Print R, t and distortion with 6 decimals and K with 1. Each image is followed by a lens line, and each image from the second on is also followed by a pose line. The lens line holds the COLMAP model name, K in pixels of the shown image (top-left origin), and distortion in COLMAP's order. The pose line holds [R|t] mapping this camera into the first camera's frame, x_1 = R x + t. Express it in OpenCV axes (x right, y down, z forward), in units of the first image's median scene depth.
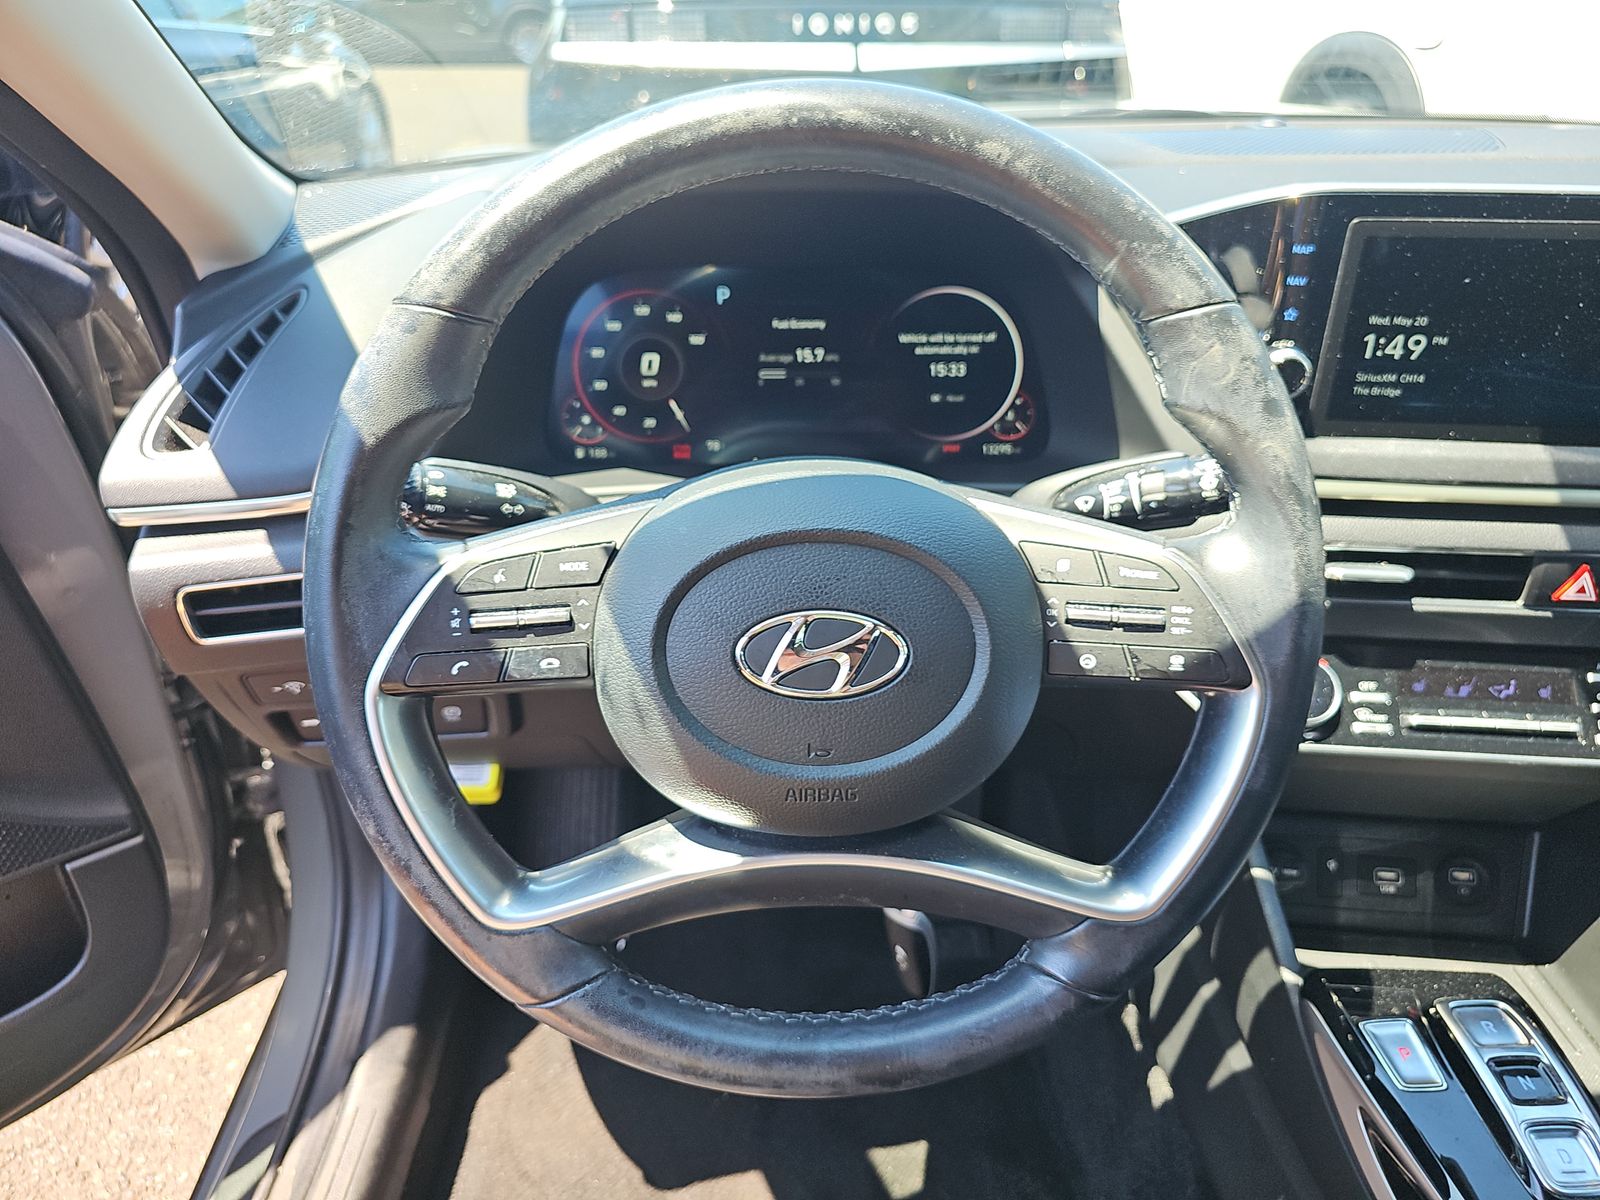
lens RADIAL K [[1065.8, 0, 802.8], [0, 1065.8, 586.5], [0, 0, 1]] dist [0.012949, -0.012720]
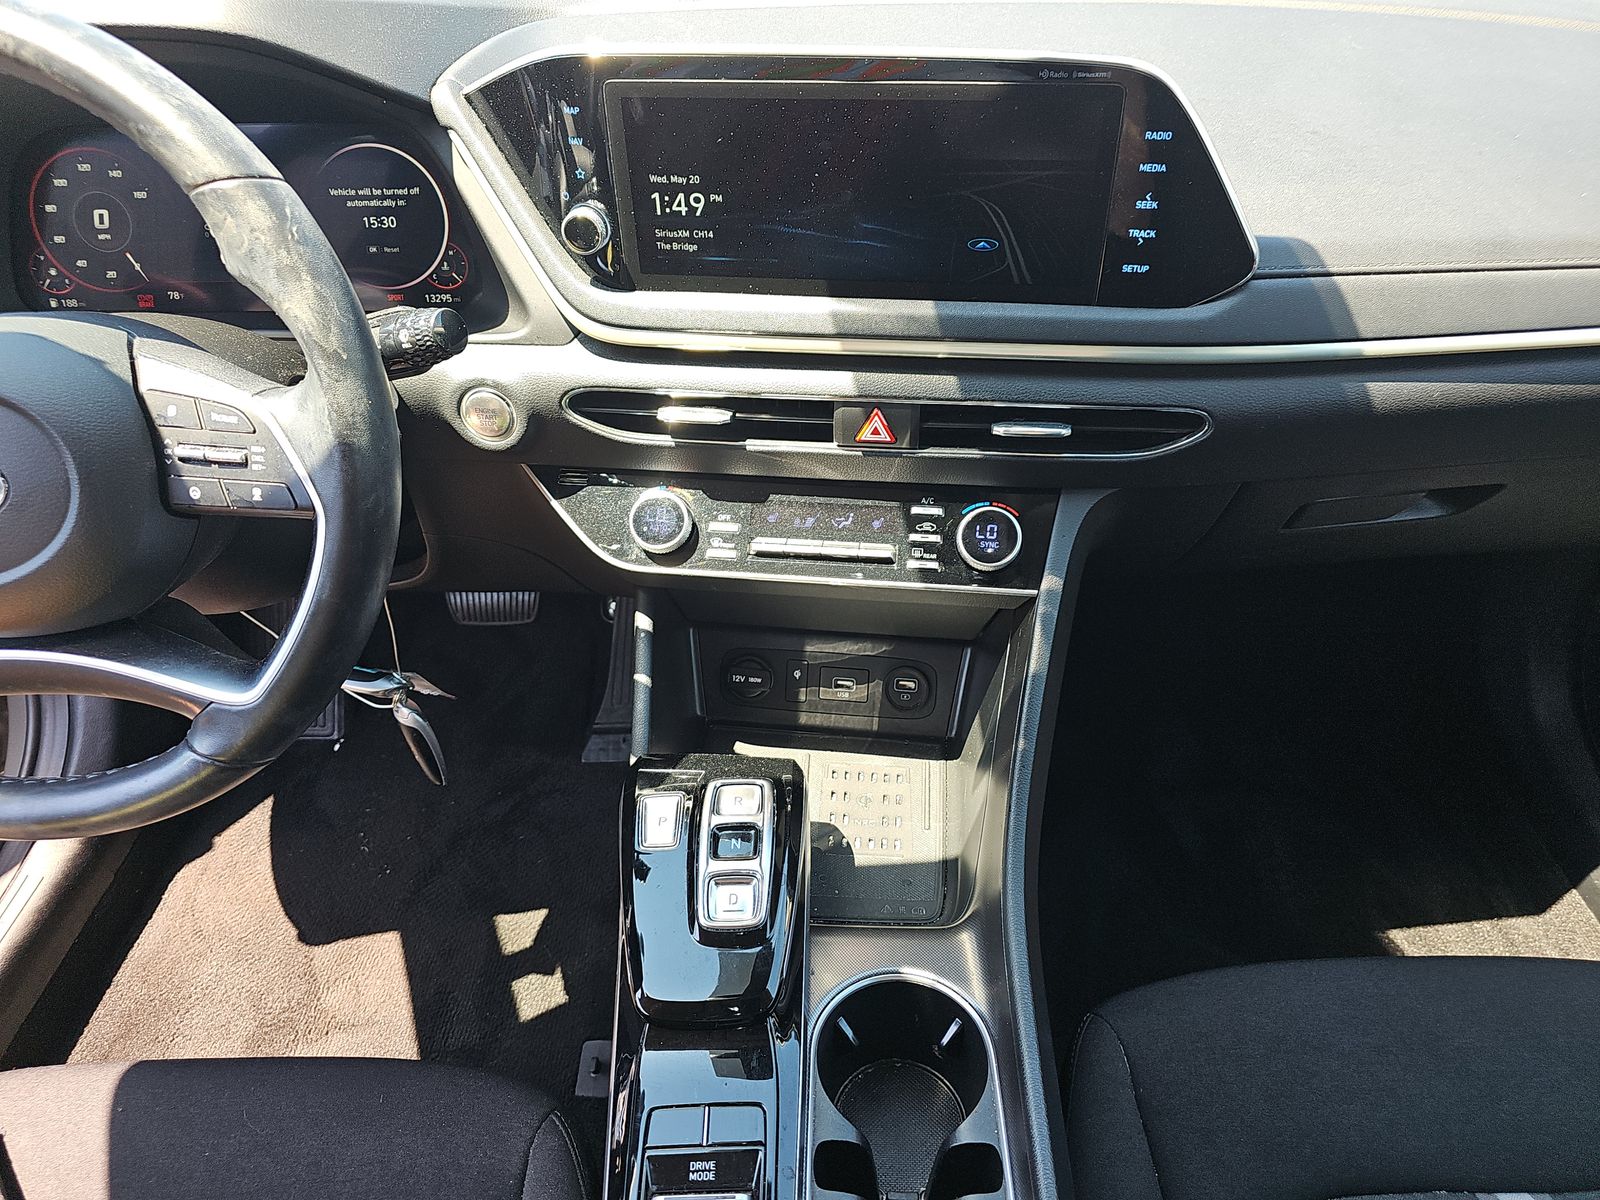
lens RADIAL K [[1065.8, 0, 845.7], [0, 1065.8, 599.5], [0, 0, 1]] dist [0.012949, -0.012720]
pose [[0.999634, 0.004357, -0.026714, 0.694845], [0.000066, 0.986563, 0.163381, -0.005032], [0.027067, -0.163323, 0.986201, -0.119462]]
